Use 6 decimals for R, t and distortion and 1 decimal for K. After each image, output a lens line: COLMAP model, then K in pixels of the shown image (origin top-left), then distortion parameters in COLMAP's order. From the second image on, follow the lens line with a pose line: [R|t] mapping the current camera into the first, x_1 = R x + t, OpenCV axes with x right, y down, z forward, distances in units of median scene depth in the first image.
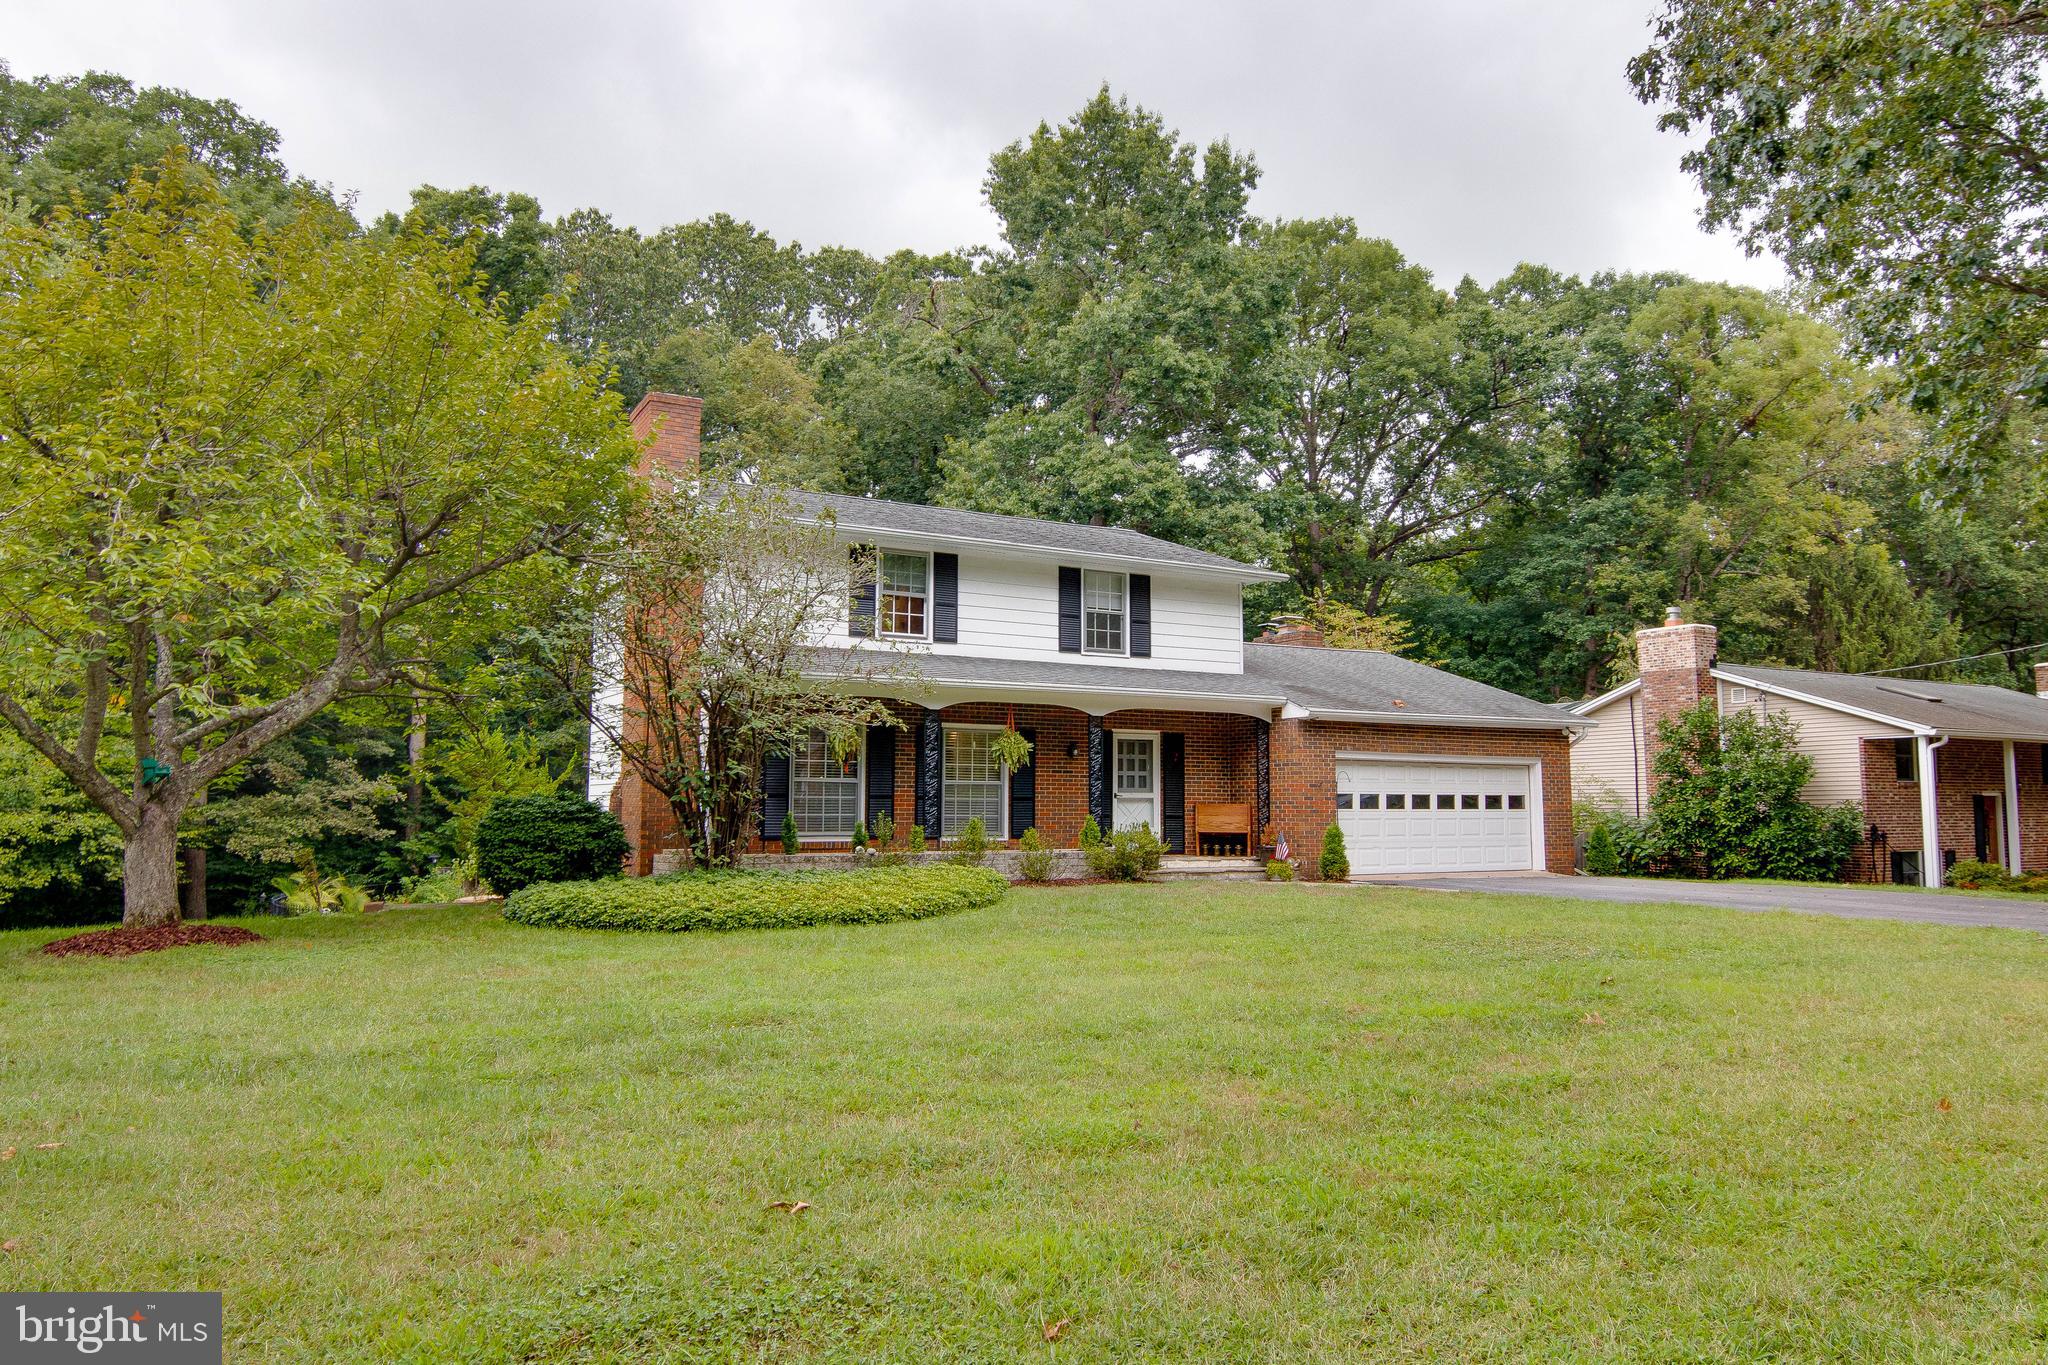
lens RADIAL K [[1695.8, 0, 1024.0], [0, 1695.8, 682.5], [0, 0, 1]] dist [0.001954, -0.009863]
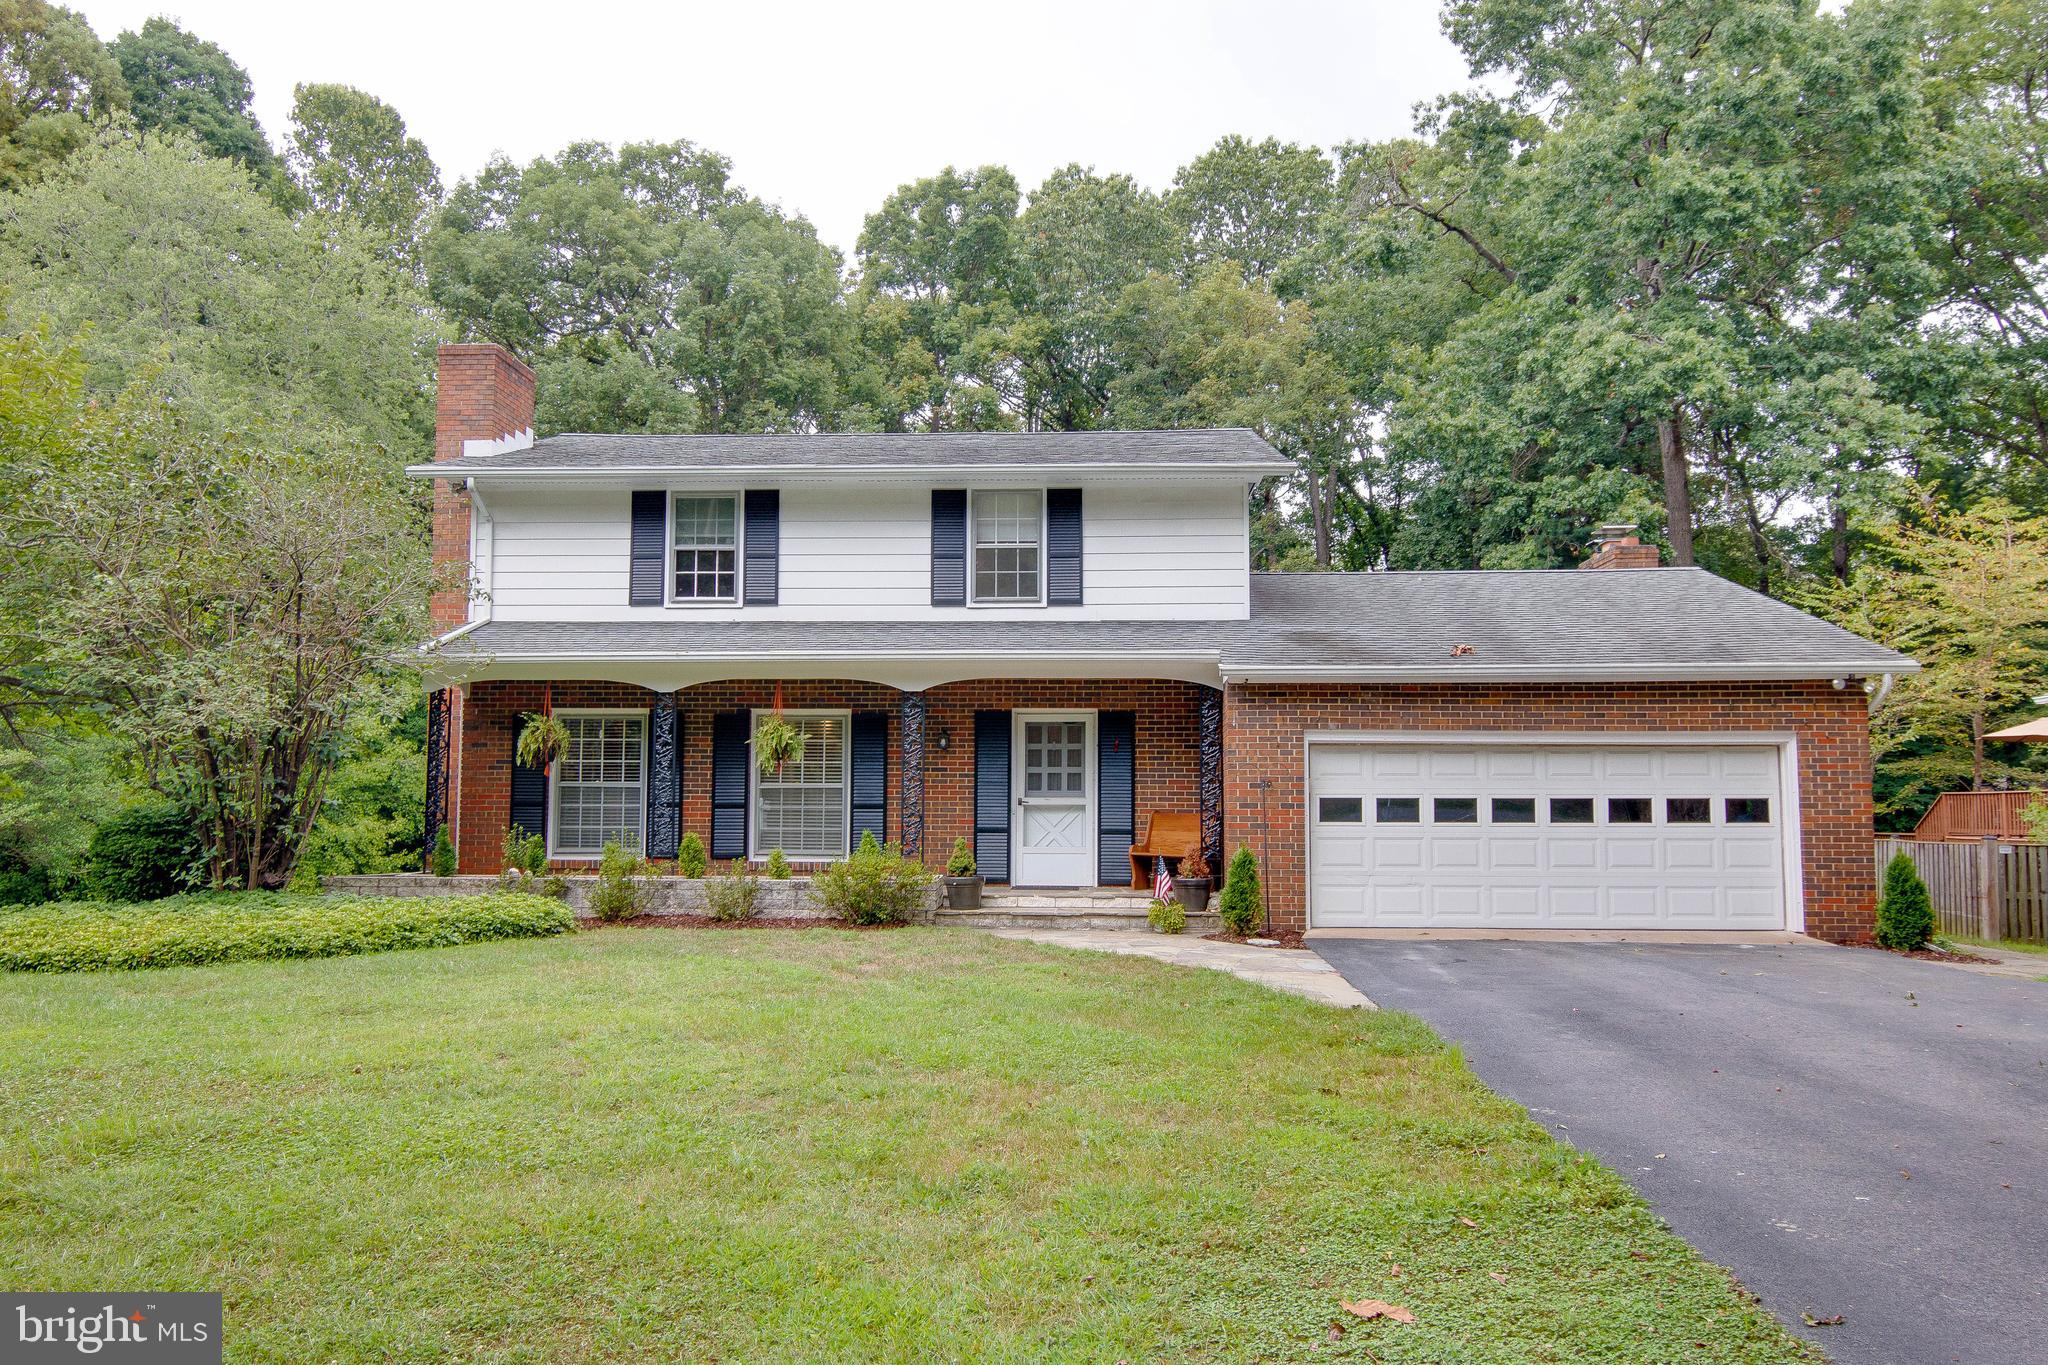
lens RADIAL K [[1695.8, 0, 1024.0], [0, 1695.8, 682.5], [0, 0, 1]] dist [0.001954, -0.009863]
pose [[0.785219, -0.044998, -0.617581, 0.489374], [0.045953, 0.998840, -0.014351, 0.026494], [0.617511, -0.017111, 0.786376, 0.433397]]
